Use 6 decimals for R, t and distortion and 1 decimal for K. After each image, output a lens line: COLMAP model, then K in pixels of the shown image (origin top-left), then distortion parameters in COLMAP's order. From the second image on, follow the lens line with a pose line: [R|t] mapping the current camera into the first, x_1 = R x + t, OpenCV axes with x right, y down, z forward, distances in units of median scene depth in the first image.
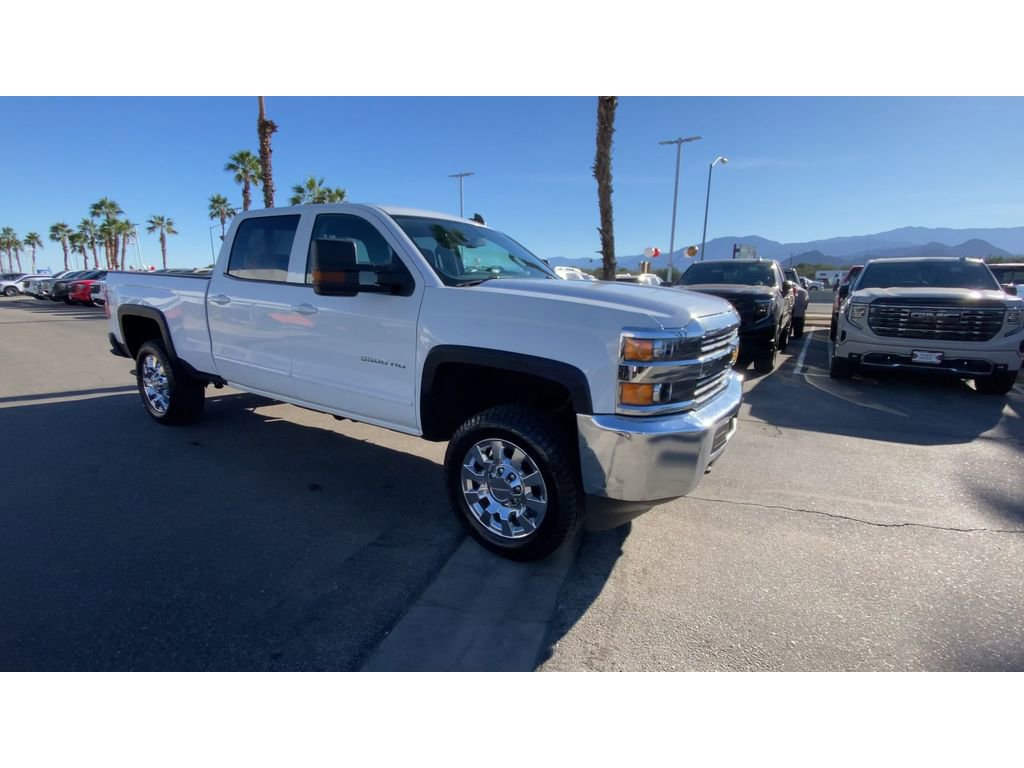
lens RADIAL K [[458.1, 0, 513.0], [0, 458.1, 388.8], [0, 0, 1]] dist [0.031349, -0.029154]
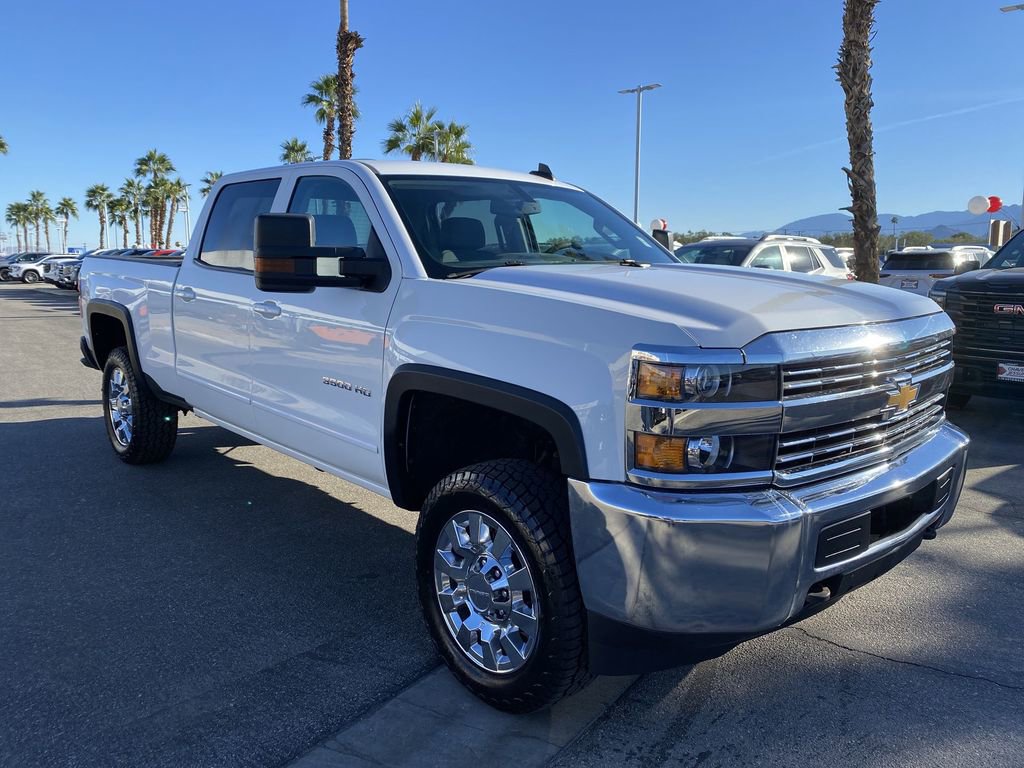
lens RADIAL K [[780.9, 0, 516.2], [0, 780.9, 385.4], [0, 0, 1]] dist [0.002634, -0.005236]
pose [[0.962666, 0.036965, -0.268156, 0.176217], [-0.056119, 0.996363, -0.064117, -0.000134], [0.264811, 0.076772, 0.961239, -0.031015]]
